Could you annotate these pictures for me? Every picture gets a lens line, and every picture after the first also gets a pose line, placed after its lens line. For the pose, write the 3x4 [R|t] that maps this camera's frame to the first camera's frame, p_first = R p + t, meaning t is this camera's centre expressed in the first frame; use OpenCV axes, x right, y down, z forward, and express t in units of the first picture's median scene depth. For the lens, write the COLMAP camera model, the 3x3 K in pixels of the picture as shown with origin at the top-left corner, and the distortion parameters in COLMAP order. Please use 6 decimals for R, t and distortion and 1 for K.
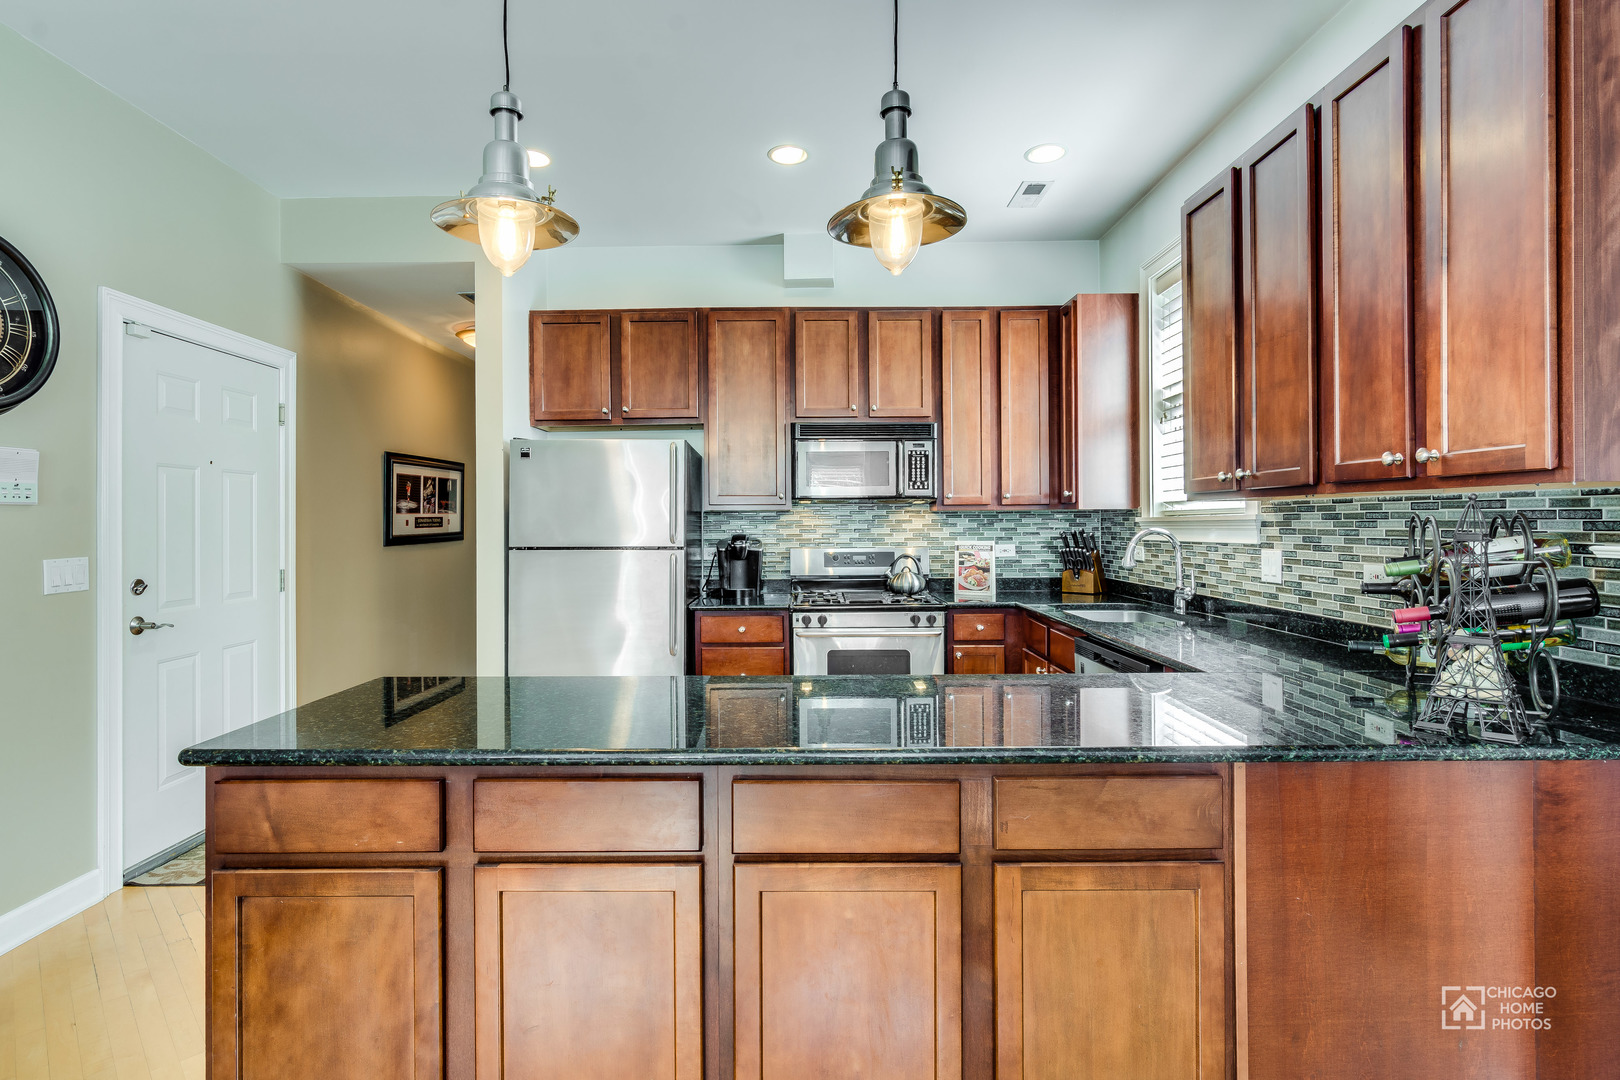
lens RADIAL K [[809.5, 0, 784.3], [0, 809.5, 518.2], [0, 0, 1]] dist [-0.004483, 0.002022]
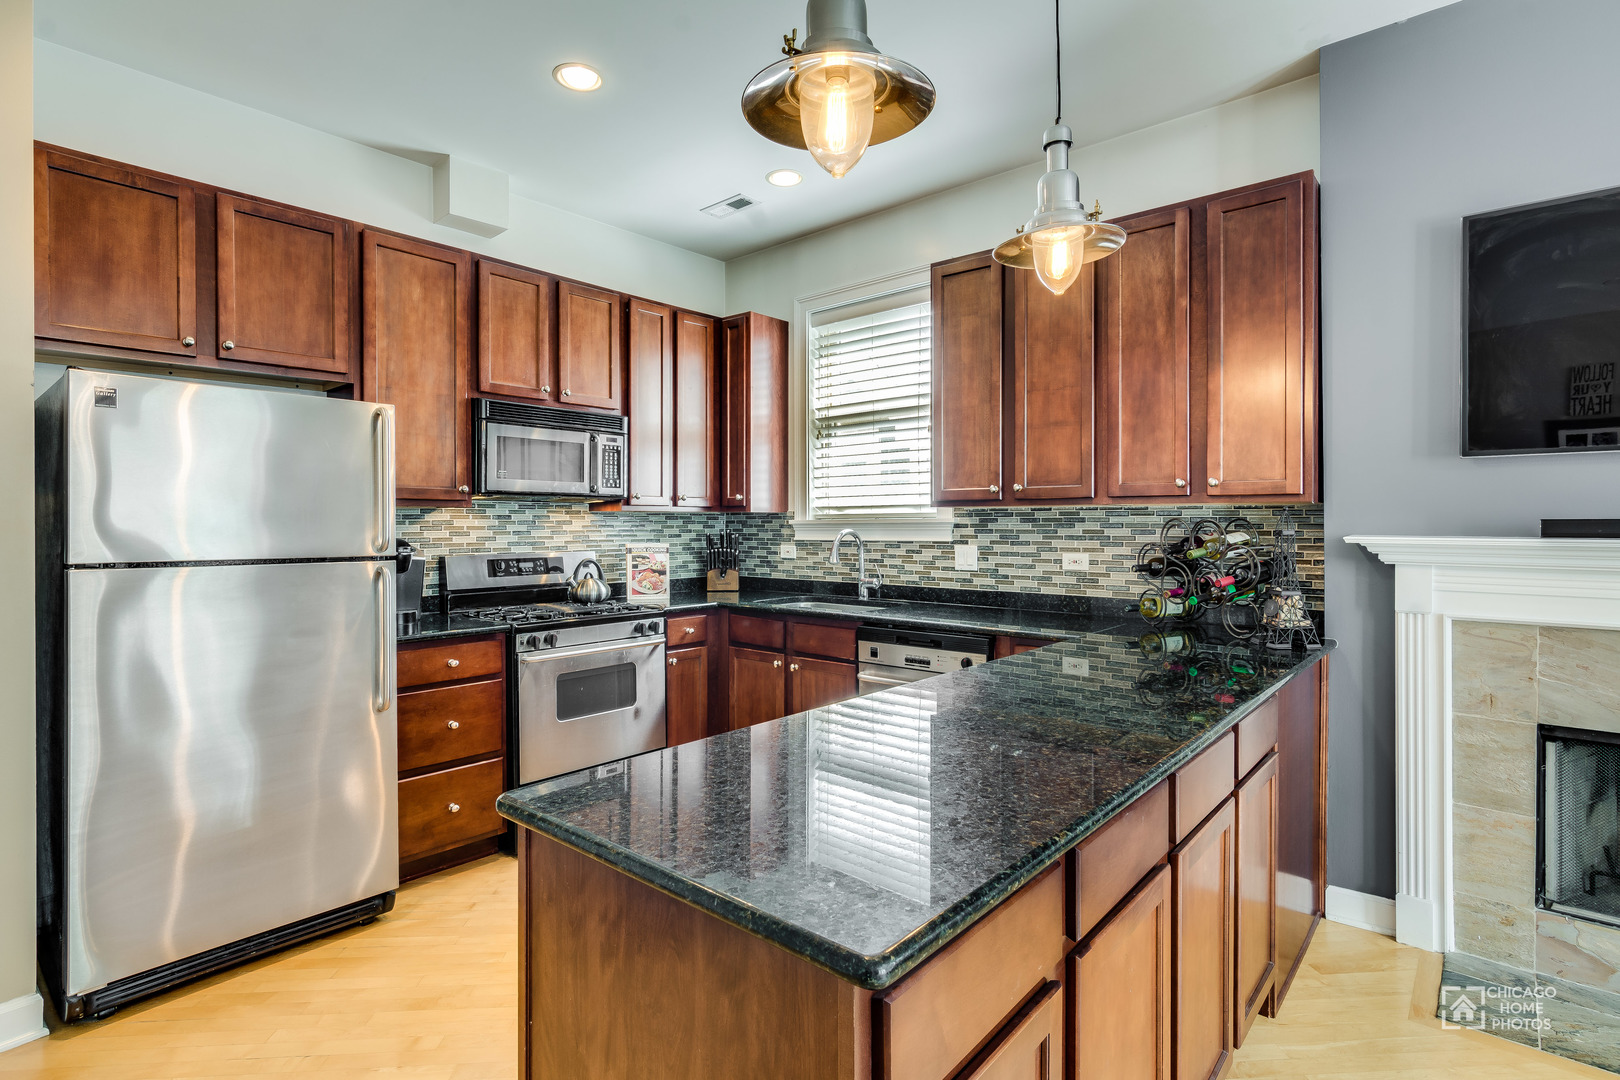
lens RADIAL K [[809.5, 0, 806.5], [0, 809.5, 525.2], [0, 0, 1]] dist [-0.004483, 0.002022]
pose [[0.647679, 0.003496, 0.761905, -0.418770], [-0.006607, 0.999978, 0.001028, 0.004847], [-0.761885, -0.005700, 0.647687, 0.254338]]
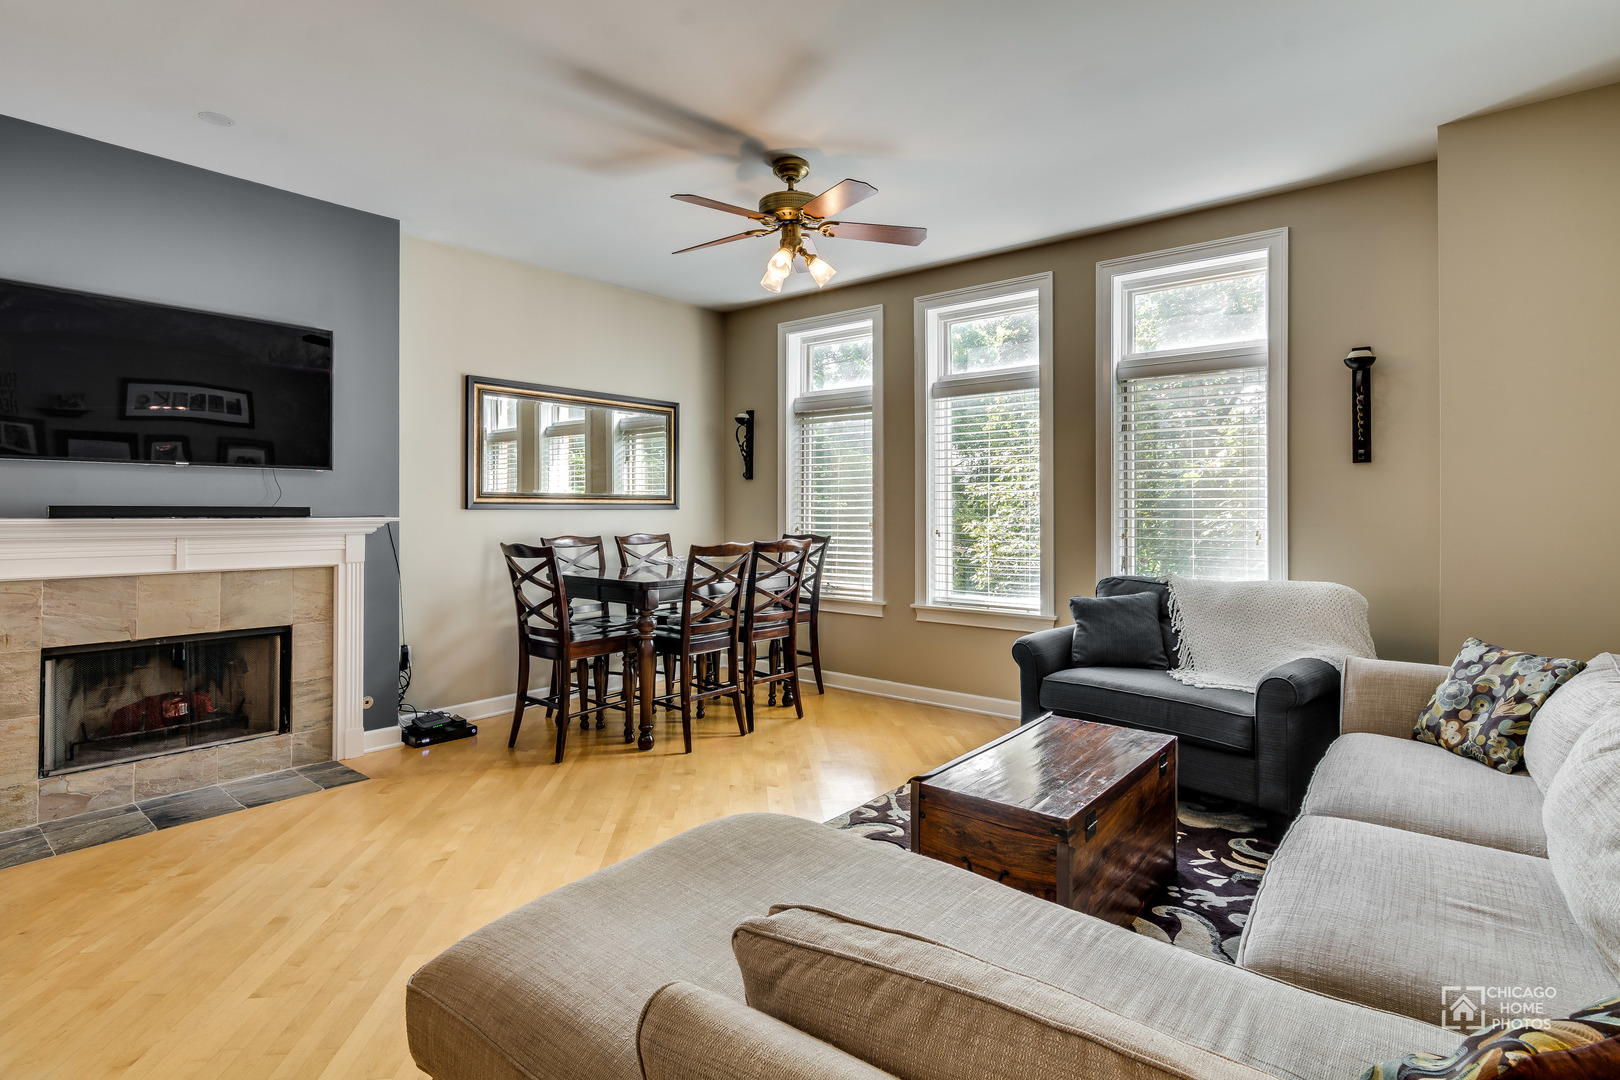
lens RADIAL K [[809.5, 0, 811.4], [0, 809.5, 504.0], [0, 0, 1]] dist [-0.004483, 0.002022]
pose [[-0.779826, 0.006605, 0.625961, -0.782052], [-0.001697, 0.999918, -0.012666, 0.005300], [-0.625994, -0.010939, -0.779751, 0.385883]]
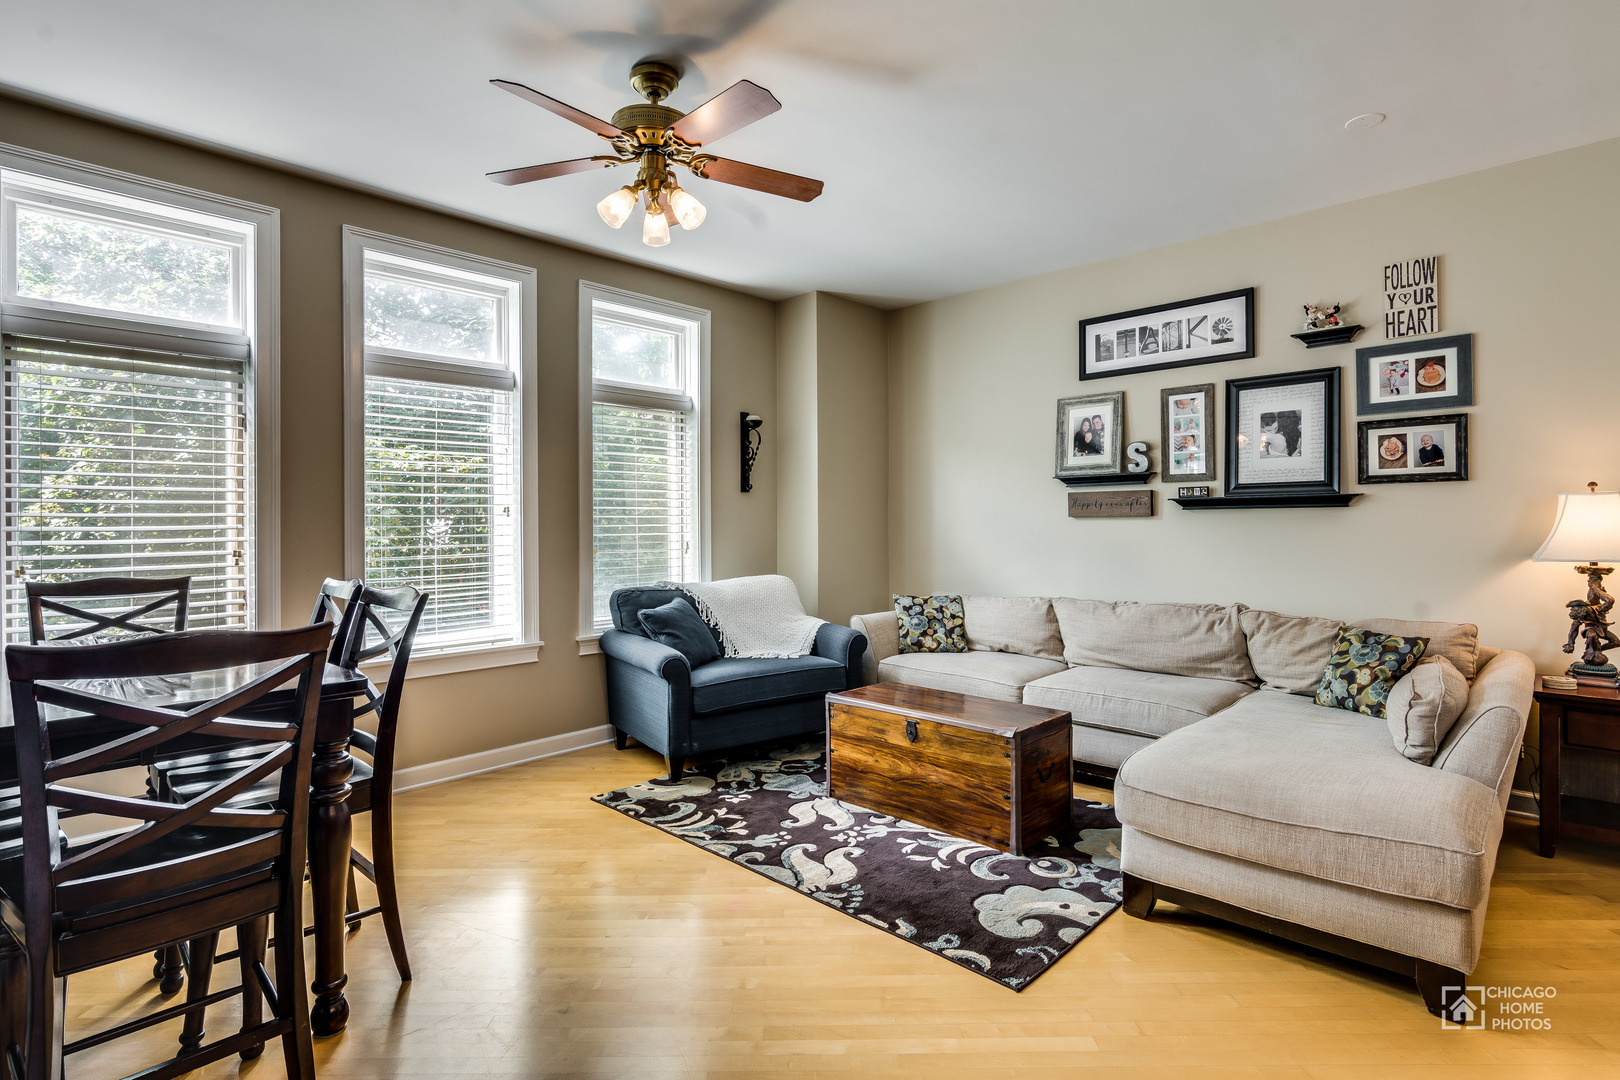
lens RADIAL K [[809.5, 0, 818.0], [0, 809.5, 518.8], [0, 0, 1]] dist [-0.004483, 0.002022]
pose [[-0.681661, 0.004912, -0.731651, 0.276026], [0.014042, 0.999881, -0.006370, -0.000911], [0.731533, -0.014616, -0.681649, 0.258797]]
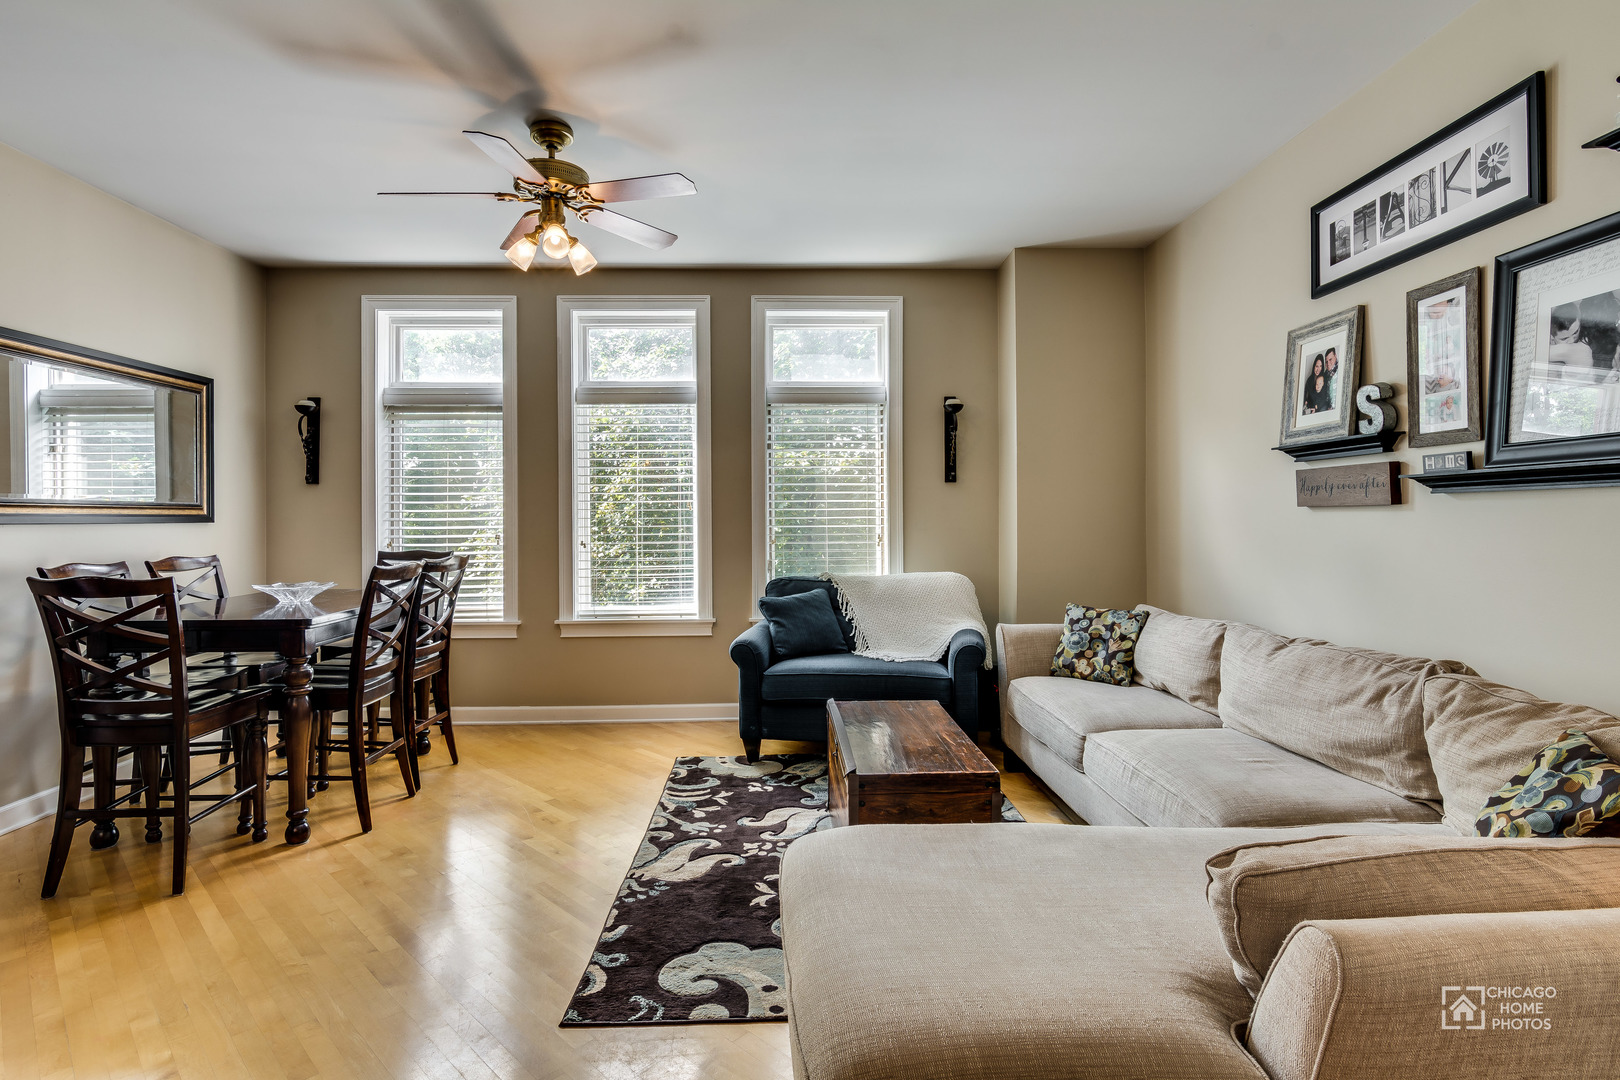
lens RADIAL K [[809.5, 0, 798.9], [0, 809.5, 510.5], [0, 0, 1]] dist [-0.004483, 0.002022]
pose [[-0.999310, 0.009741, -0.035842, -0.388202], [0.010278, 0.999837, -0.014838, 0.005112], [0.035691, -0.015196, -0.999247, 0.510767]]
